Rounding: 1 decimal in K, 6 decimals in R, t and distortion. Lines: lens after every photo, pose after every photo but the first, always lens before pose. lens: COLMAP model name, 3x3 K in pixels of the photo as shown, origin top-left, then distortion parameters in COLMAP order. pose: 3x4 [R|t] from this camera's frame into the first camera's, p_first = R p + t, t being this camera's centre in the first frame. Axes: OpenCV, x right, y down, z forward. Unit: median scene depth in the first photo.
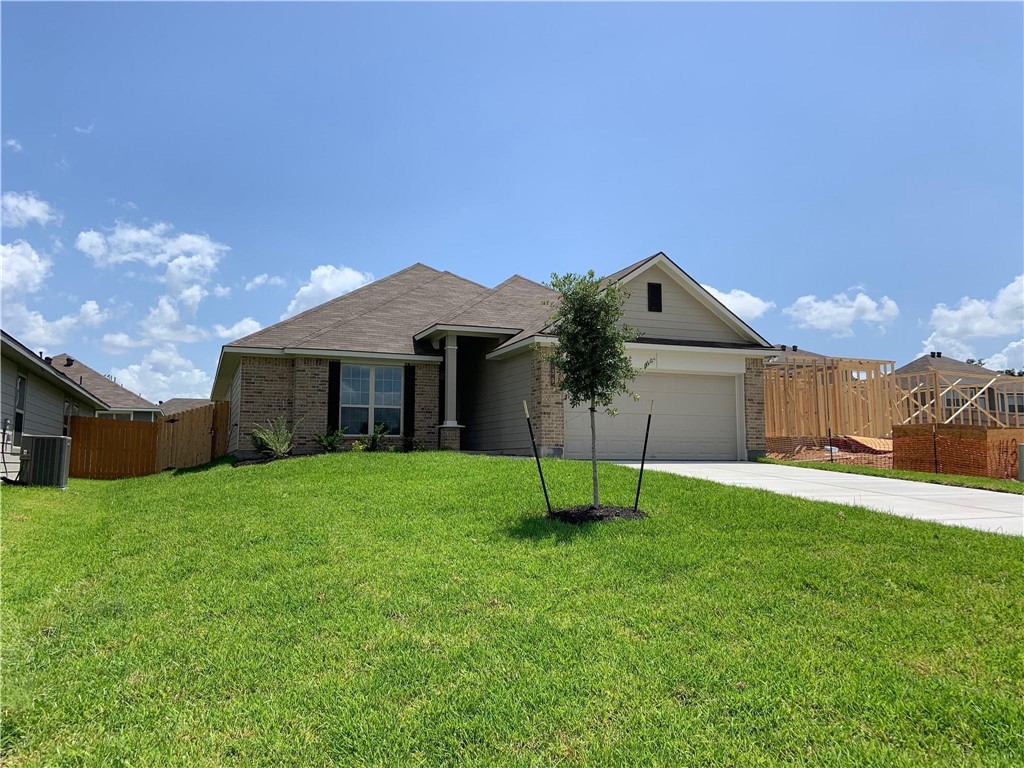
lens RADIAL K [[776.8, 0, 514.1], [0, 776.8, 352.5], [0, 0, 1]] dist [0.095547, -0.094307]
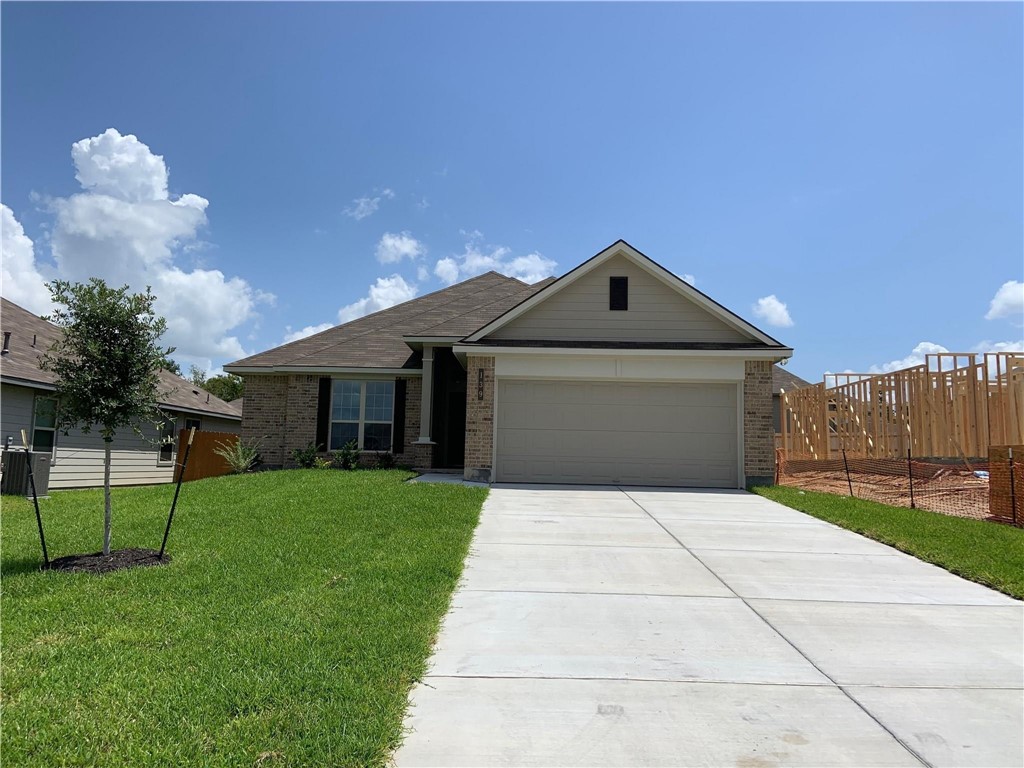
lens RADIAL K [[776.8, 0, 525.0], [0, 776.8, 352.7], [0, 0, 1]] dist [0.095547, -0.094307]
pose [[0.918063, -0.036641, -0.394738, 0.410444], [0.034160, 0.999328, -0.013314, 0.001765], [0.394960, -0.001262, 0.918697, 0.174518]]
